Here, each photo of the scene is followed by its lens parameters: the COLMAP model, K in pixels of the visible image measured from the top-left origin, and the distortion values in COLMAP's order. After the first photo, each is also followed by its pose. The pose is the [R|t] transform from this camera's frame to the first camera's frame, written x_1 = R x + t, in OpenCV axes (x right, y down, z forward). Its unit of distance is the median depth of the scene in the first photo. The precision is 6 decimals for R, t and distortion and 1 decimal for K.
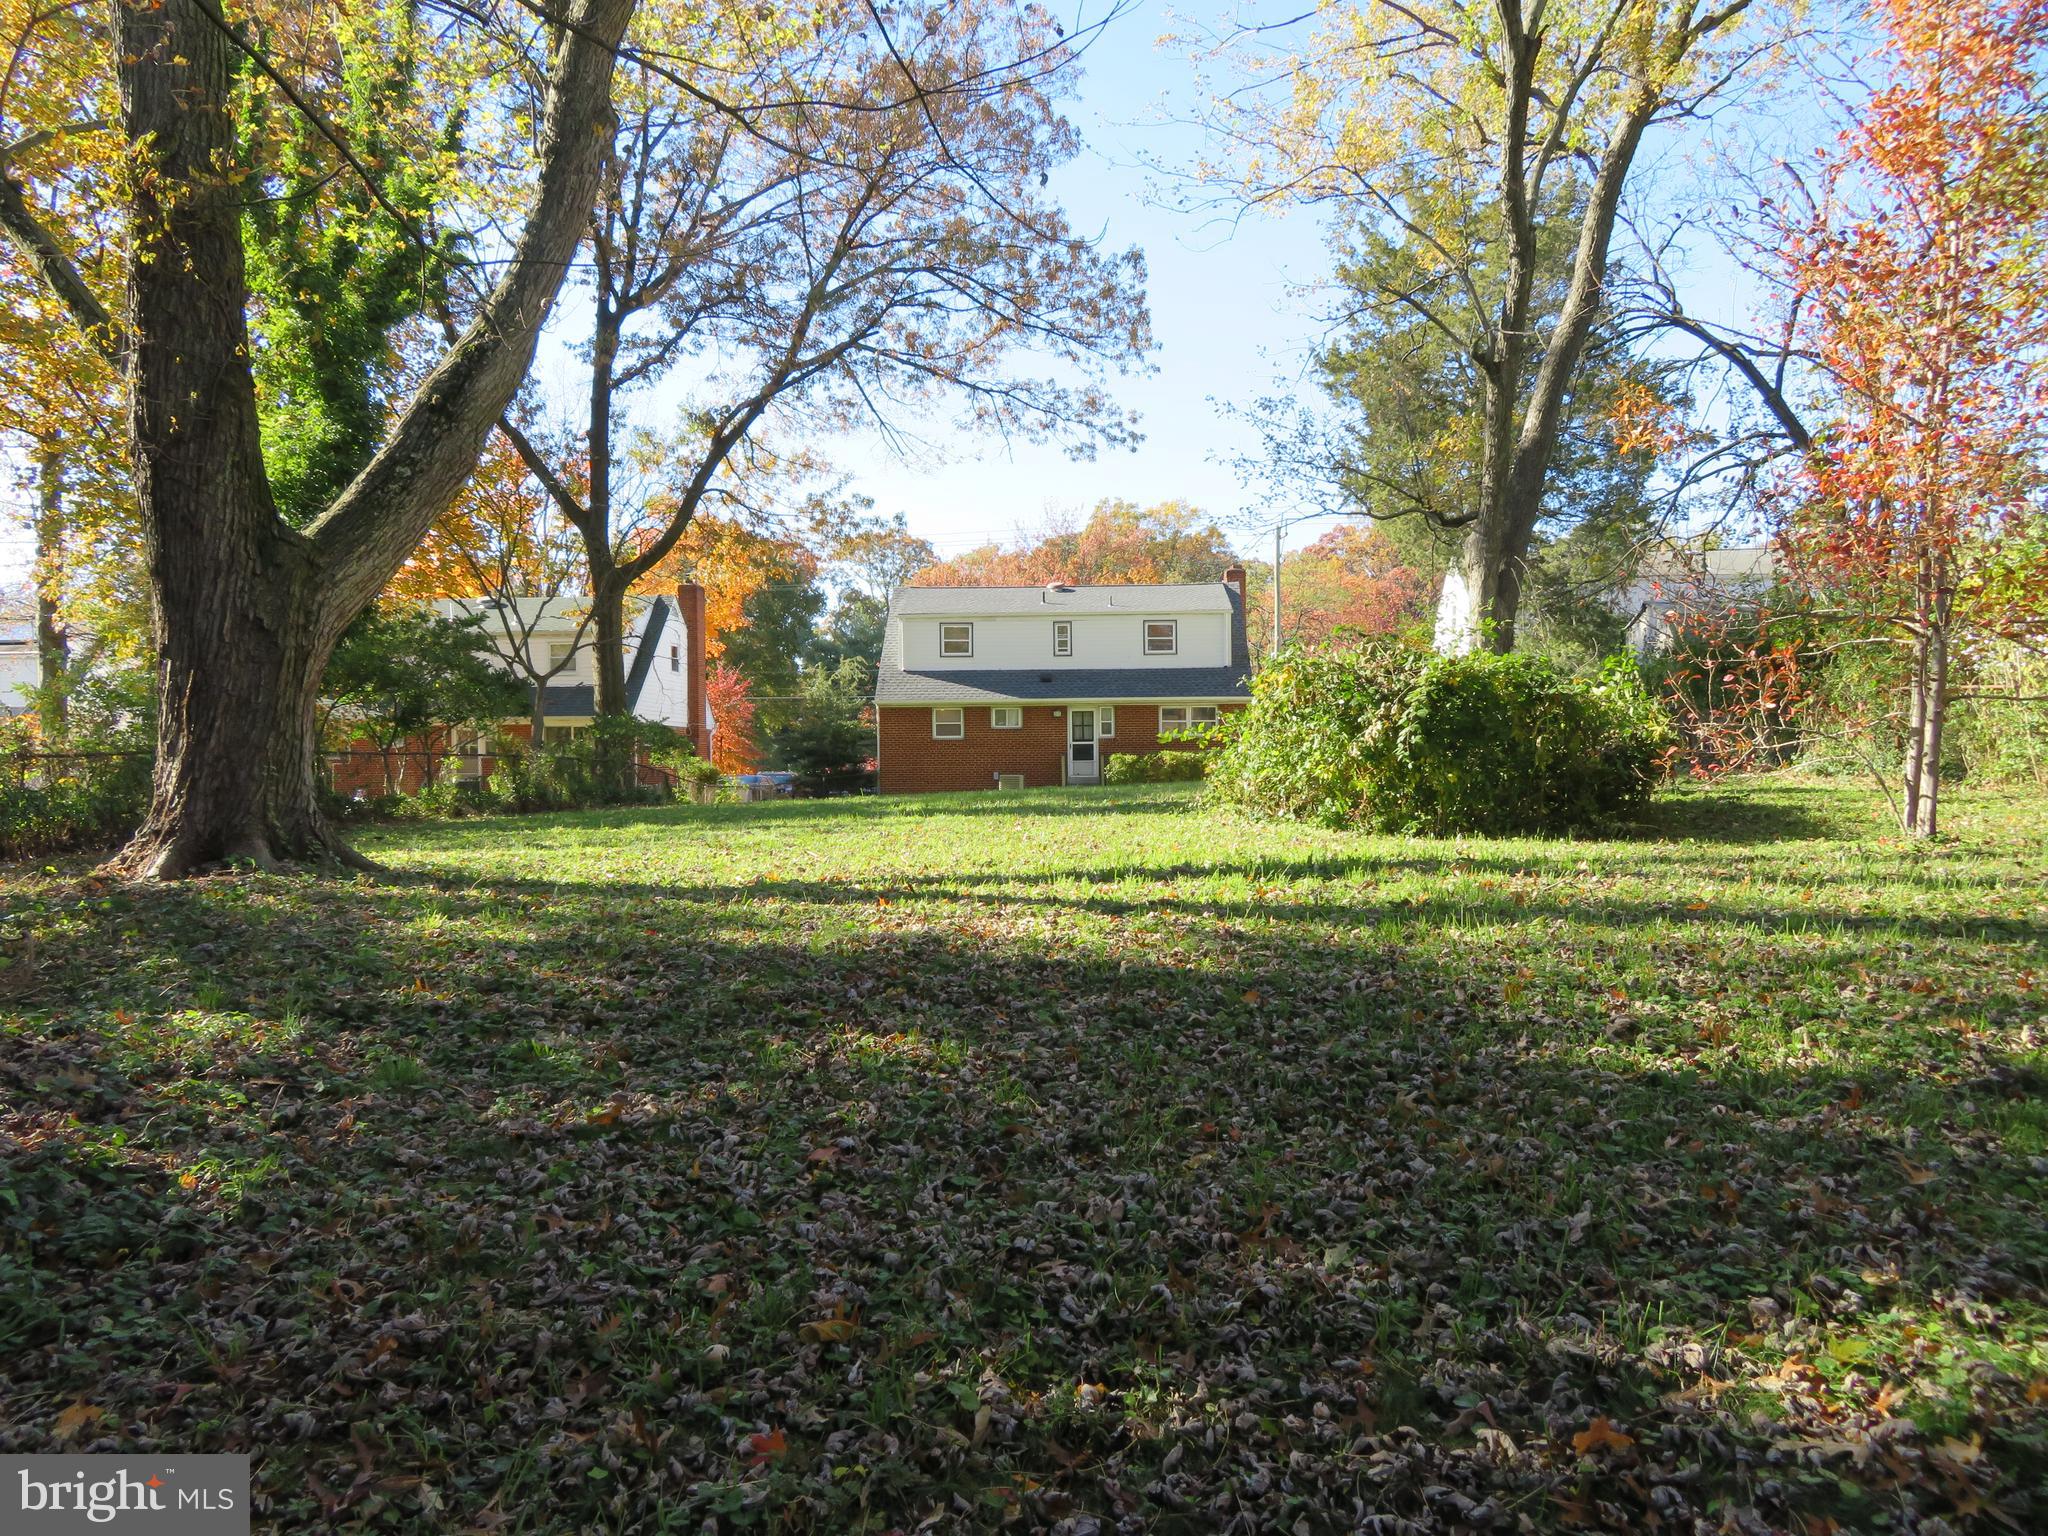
lens RADIAL K [[1489.8, 0, 1026.1], [0, 1489.8, 766.9], [0, 0, 1]] dist [0.008360, 0.002626]
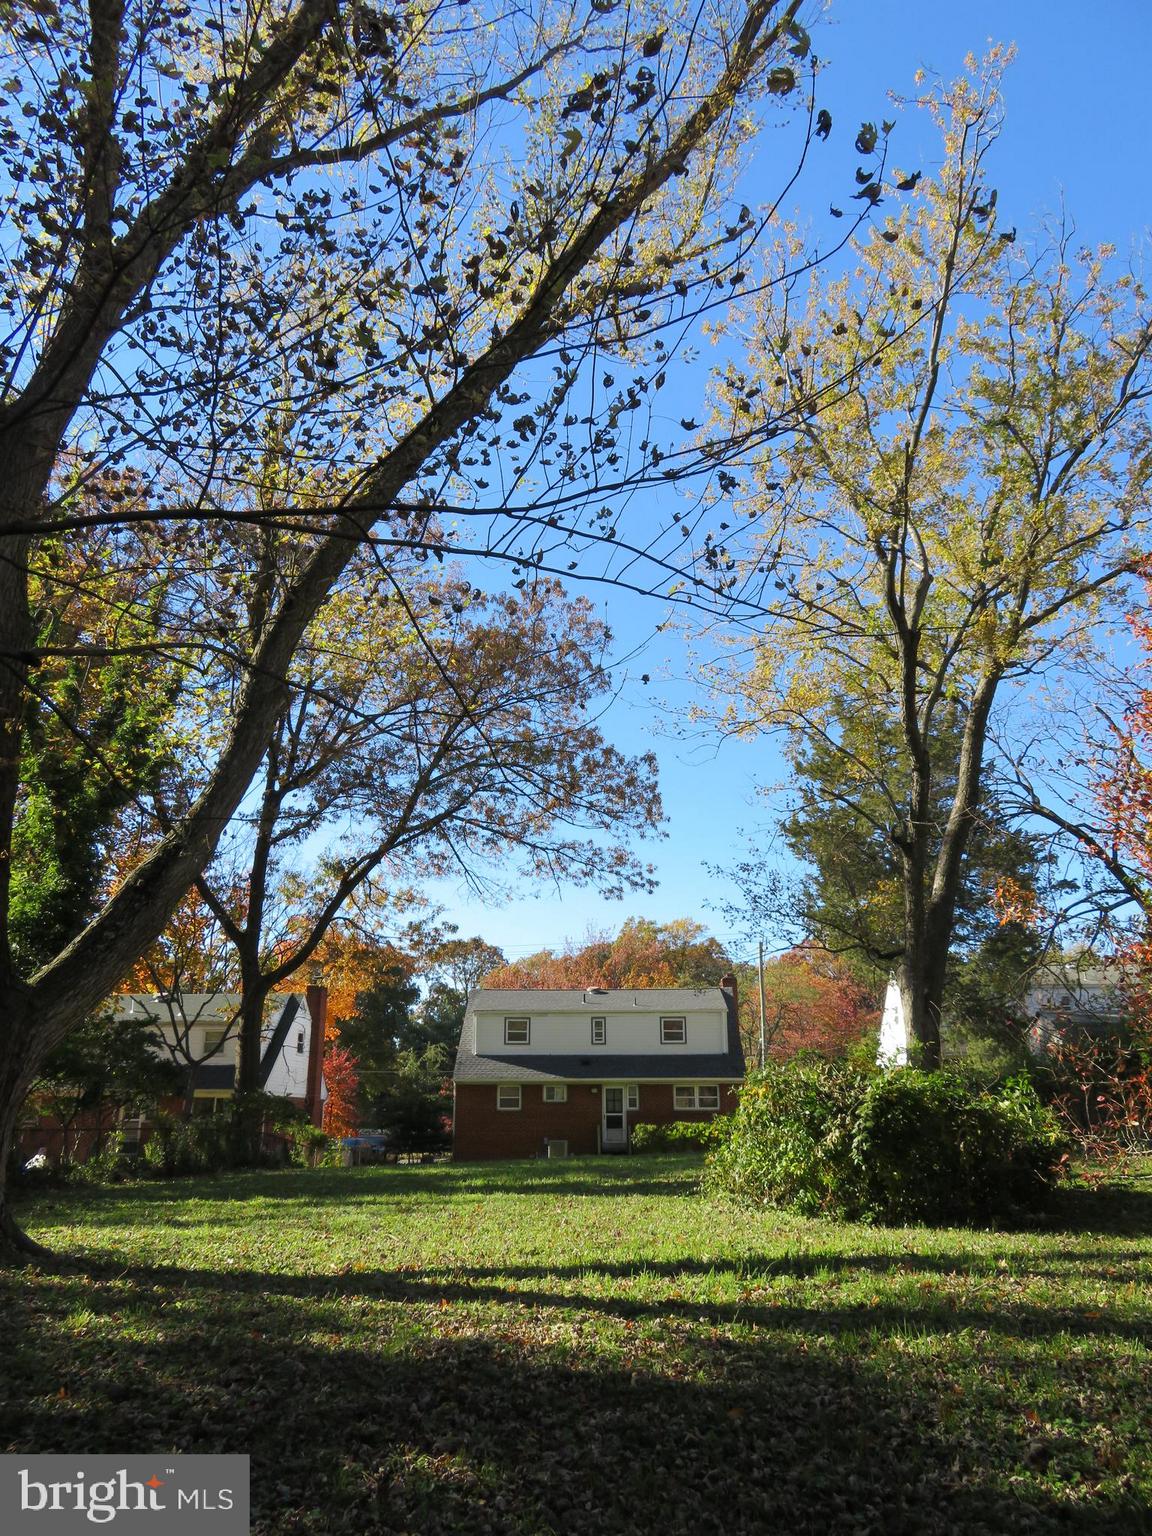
lens RADIAL K [[1117.3, 0, 580.2], [0, 1117.3, 772.0], [0, 0, 1]] dist [0.008360, 0.002626]
pose [[0.999942, 0.009368, 0.005383, 0.002249], [-0.007303, 0.953223, -0.302179, -0.013617], [-0.007962, 0.302122, 0.953236, -0.008816]]
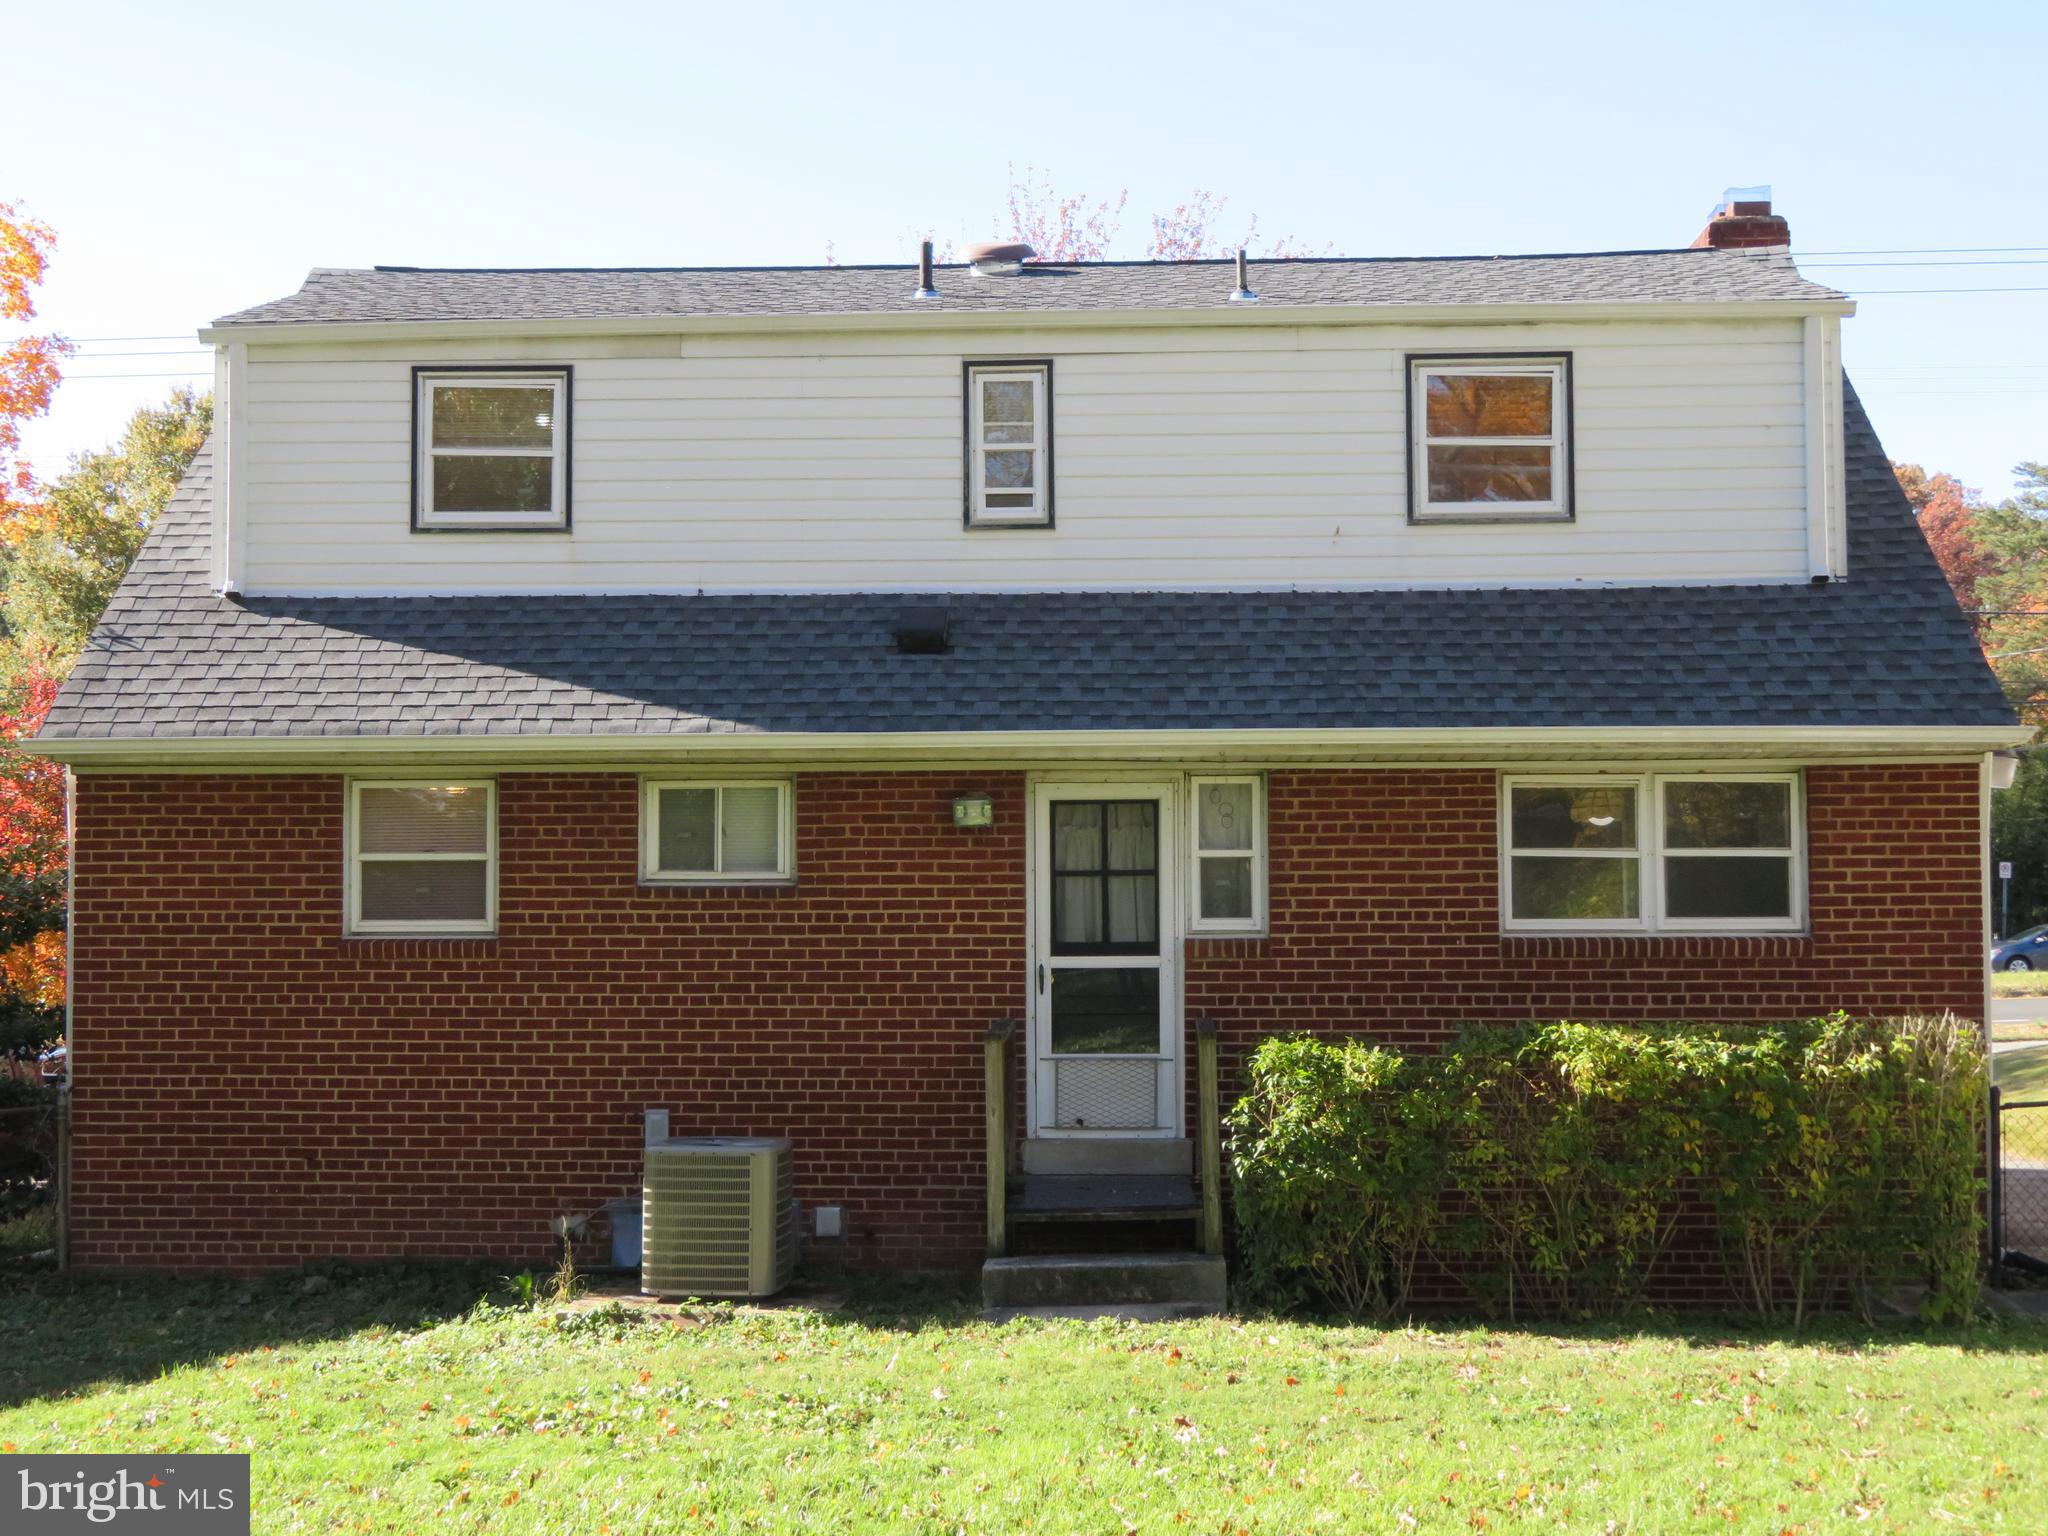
lens RADIAL K [[2533.7, 0, 1024.9], [0, 2533.7, 767.5], [0, 0, 1]] dist [-0.012710, 0.000000]
pose [[0.999984, 0.005709, 0.000191, 0.063182], [-0.005691, 0.998554, -0.053456, -0.054558], [-0.000496, 0.053454, 0.998570, 1.536007]]
